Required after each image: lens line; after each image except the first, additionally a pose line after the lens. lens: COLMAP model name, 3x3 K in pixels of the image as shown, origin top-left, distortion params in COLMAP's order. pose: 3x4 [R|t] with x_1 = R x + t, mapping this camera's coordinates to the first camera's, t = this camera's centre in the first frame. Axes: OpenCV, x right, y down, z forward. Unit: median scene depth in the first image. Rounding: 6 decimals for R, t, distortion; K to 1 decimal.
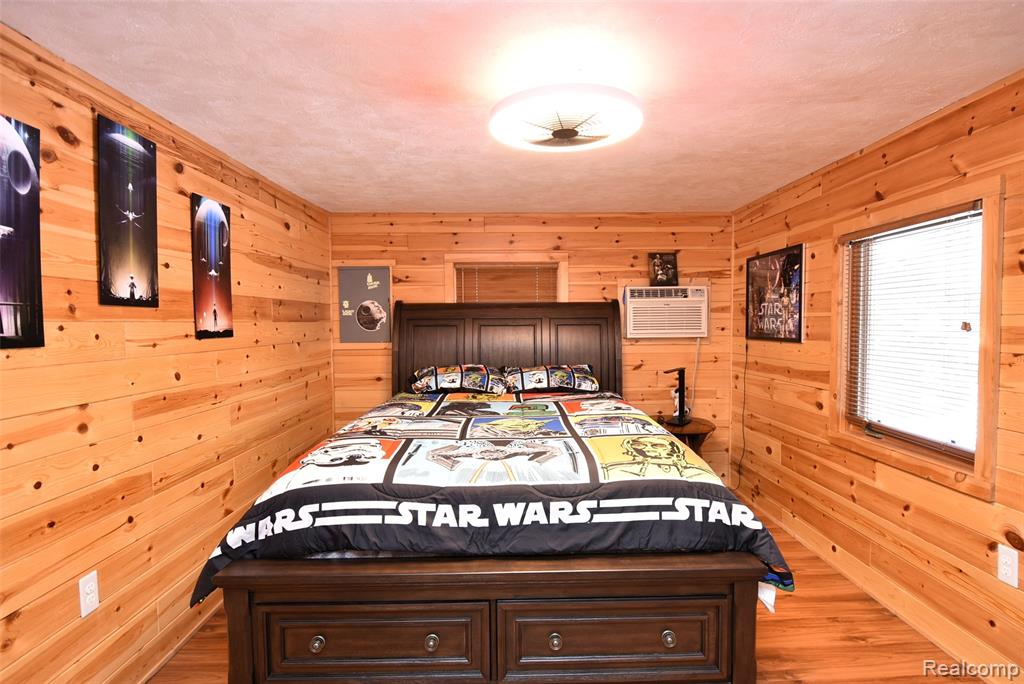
lens RADIAL K [[523.0, 0, 526.8], [0, 523.0, 348.5], [0, 0, 1]] dist [0.005714, -0.012296]
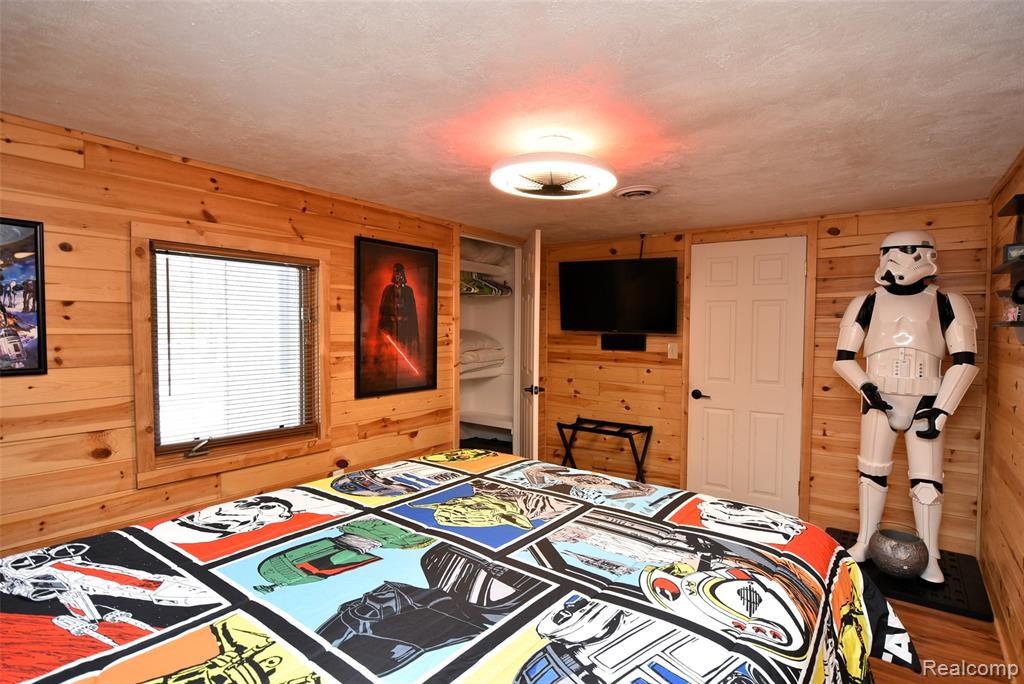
lens RADIAL K [[523.0, 0, 526.8], [0, 523.0, 348.5], [0, 0, 1]] dist [0.005714, -0.012296]
pose [[-0.792662, -0.022202, 0.609257, -0.373445], [0.027769, 0.996985, 0.072459, -0.077102], [-0.609029, 0.074354, -0.789655, 1.212260]]
